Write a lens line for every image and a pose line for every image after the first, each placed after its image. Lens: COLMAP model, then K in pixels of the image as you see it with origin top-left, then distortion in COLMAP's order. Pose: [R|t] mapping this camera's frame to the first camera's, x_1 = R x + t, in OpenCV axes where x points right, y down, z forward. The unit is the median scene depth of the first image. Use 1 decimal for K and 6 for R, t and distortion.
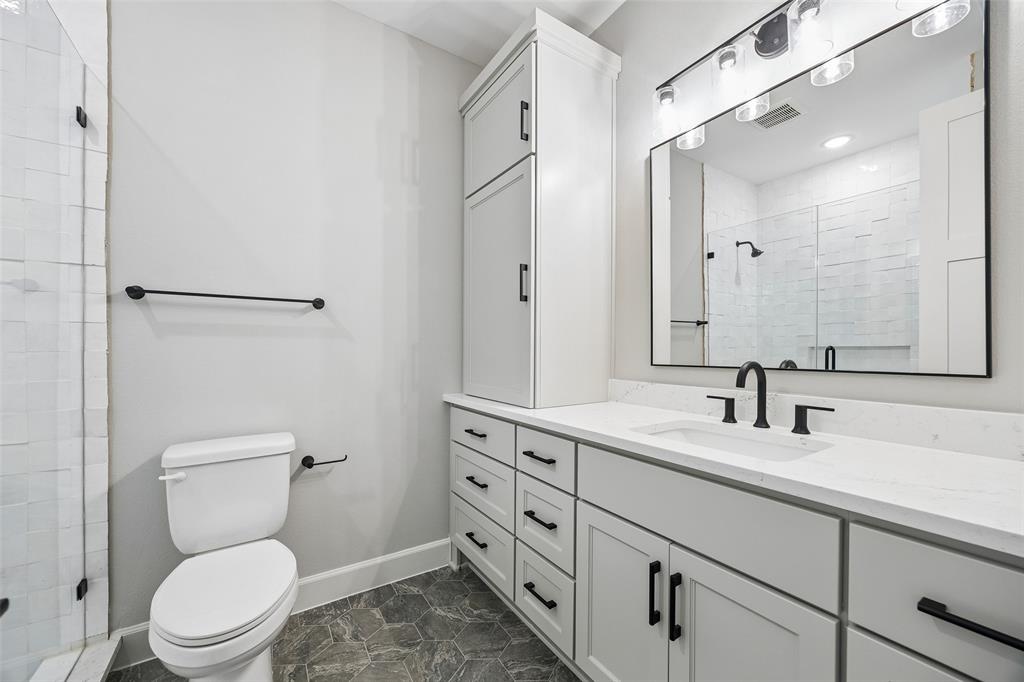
lens RADIAL K [[404.4, 0, 552.1], [0, 404.4, 354.6], [0, 0, 1]] dist [0.002869, -0.001061]
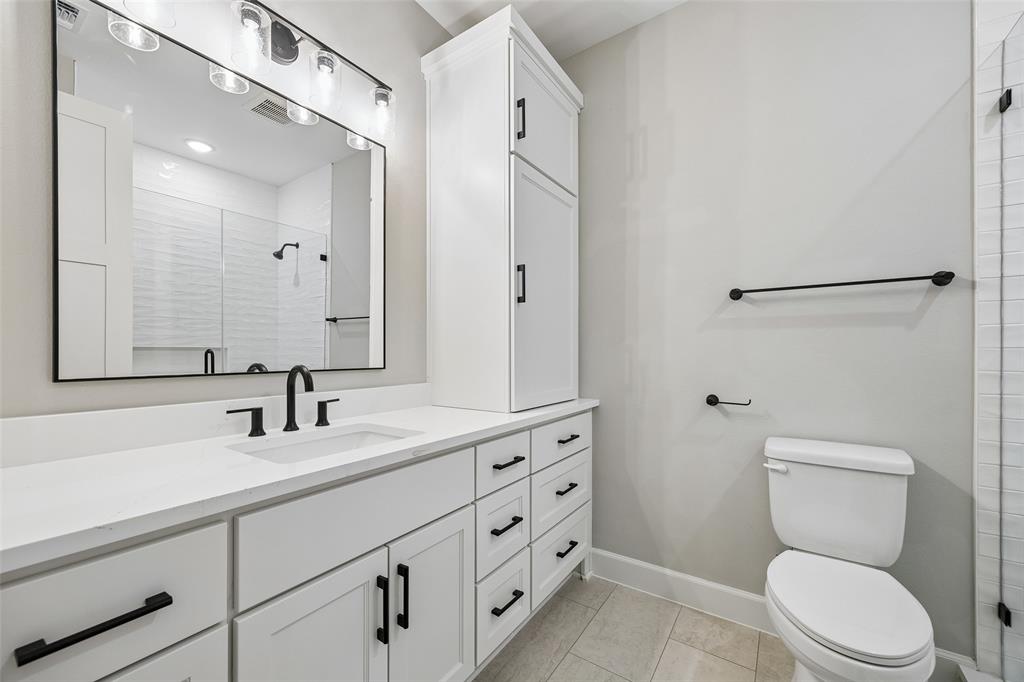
lens RADIAL K [[404.4, 0, 511.6], [0, 404.4, 343.8], [0, 0, 1]] dist [0.002869, -0.001061]
pose [[-0.350695, 0.023778, 0.936188, -1.444556], [0.011159, 0.999713, -0.021211, -0.014698], [-0.936423, 0.003008, -0.350860, 2.017319]]
